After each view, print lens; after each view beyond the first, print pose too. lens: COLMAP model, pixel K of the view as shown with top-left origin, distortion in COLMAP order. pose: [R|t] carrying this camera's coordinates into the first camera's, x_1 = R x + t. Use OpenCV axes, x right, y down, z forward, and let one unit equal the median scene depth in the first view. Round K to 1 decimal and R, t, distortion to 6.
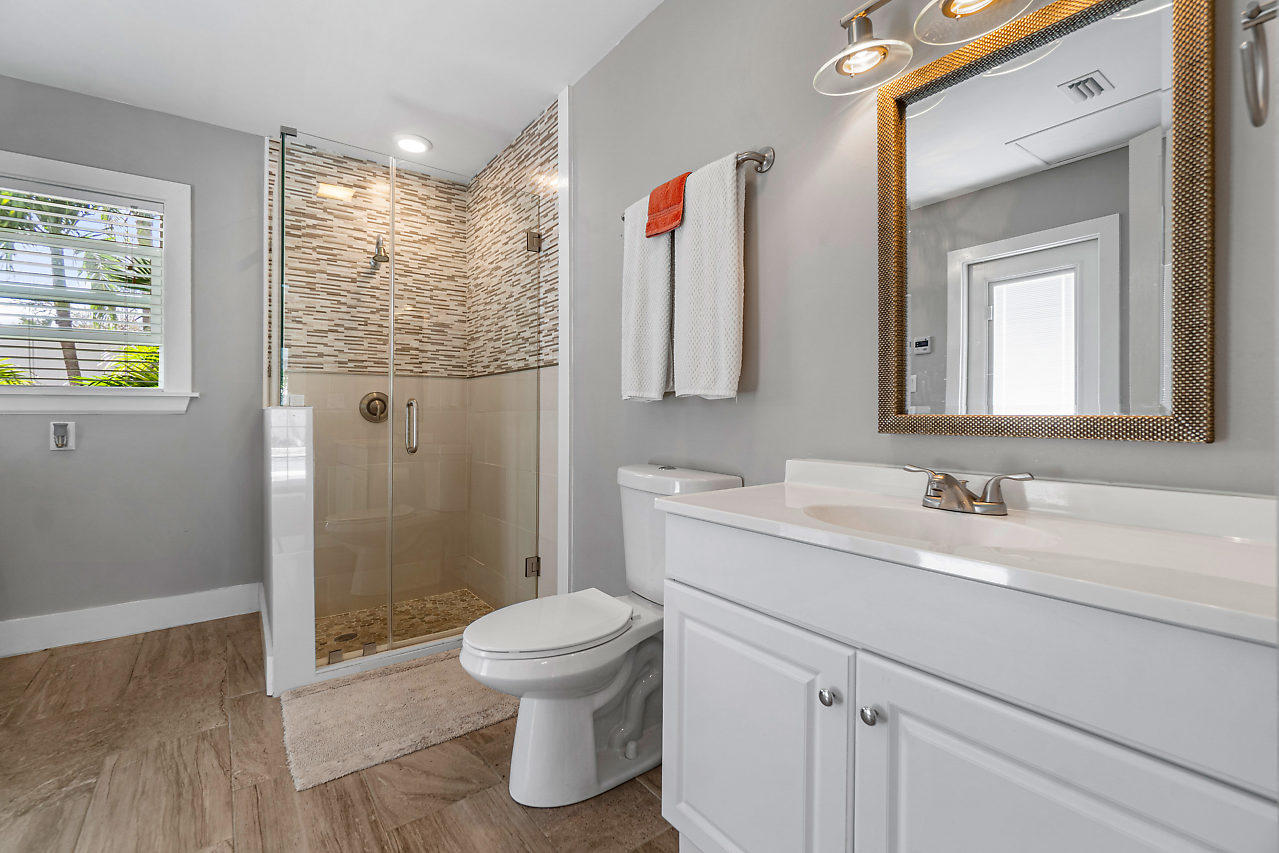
lens RADIAL K [[557.0, 0, 636.0], [0, 557.0, 410.5], [0, 0, 1]] dist [-0.004412, 0.001304]
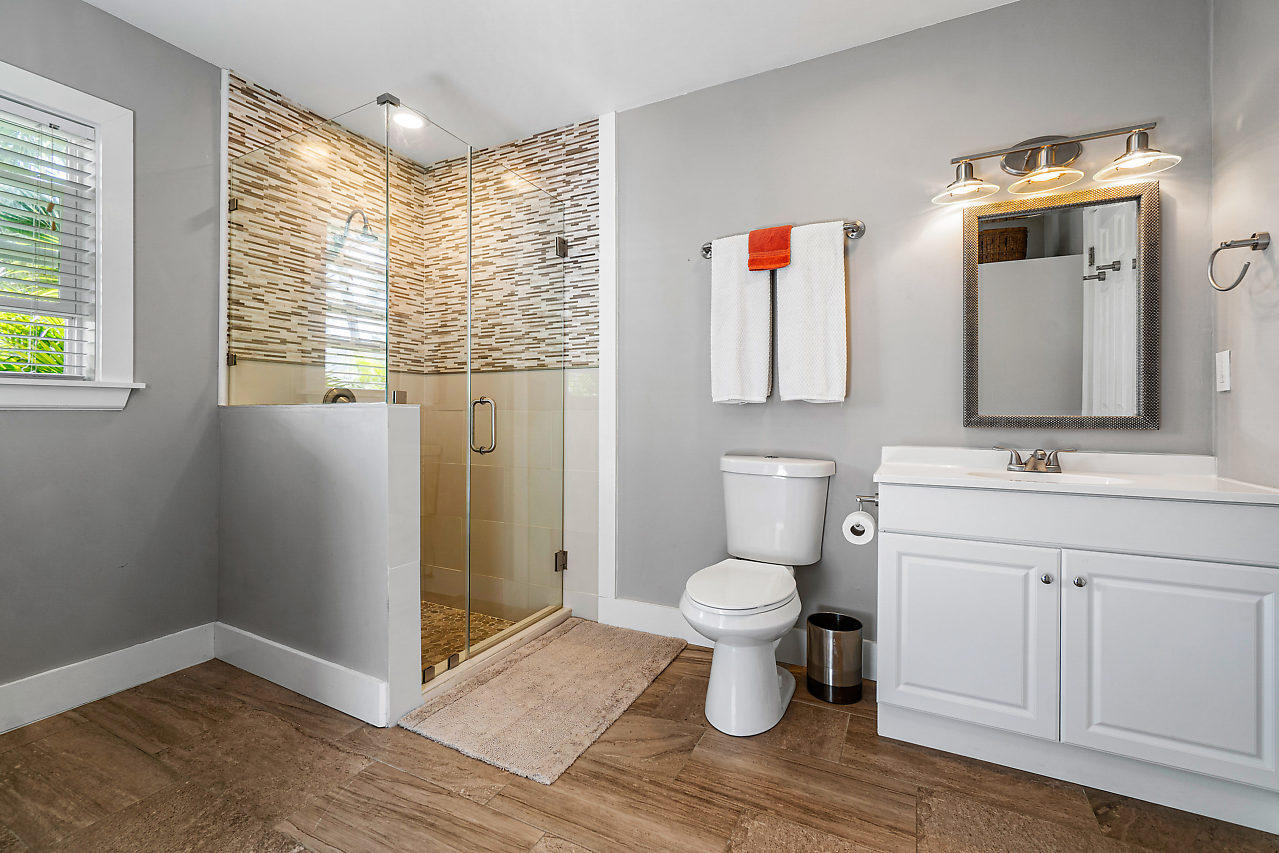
lens RADIAL K [[557.0, 0, 642.9], [0, 557.0, 403.7], [0, 0, 1]] dist [-0.004412, 0.001304]
pose [[0.893193, 0.011644, 0.449523, -0.556154], [-0.007083, 0.999905, -0.011827, 0.000327], [-0.449618, 0.007380, 0.893191, 0.006665]]
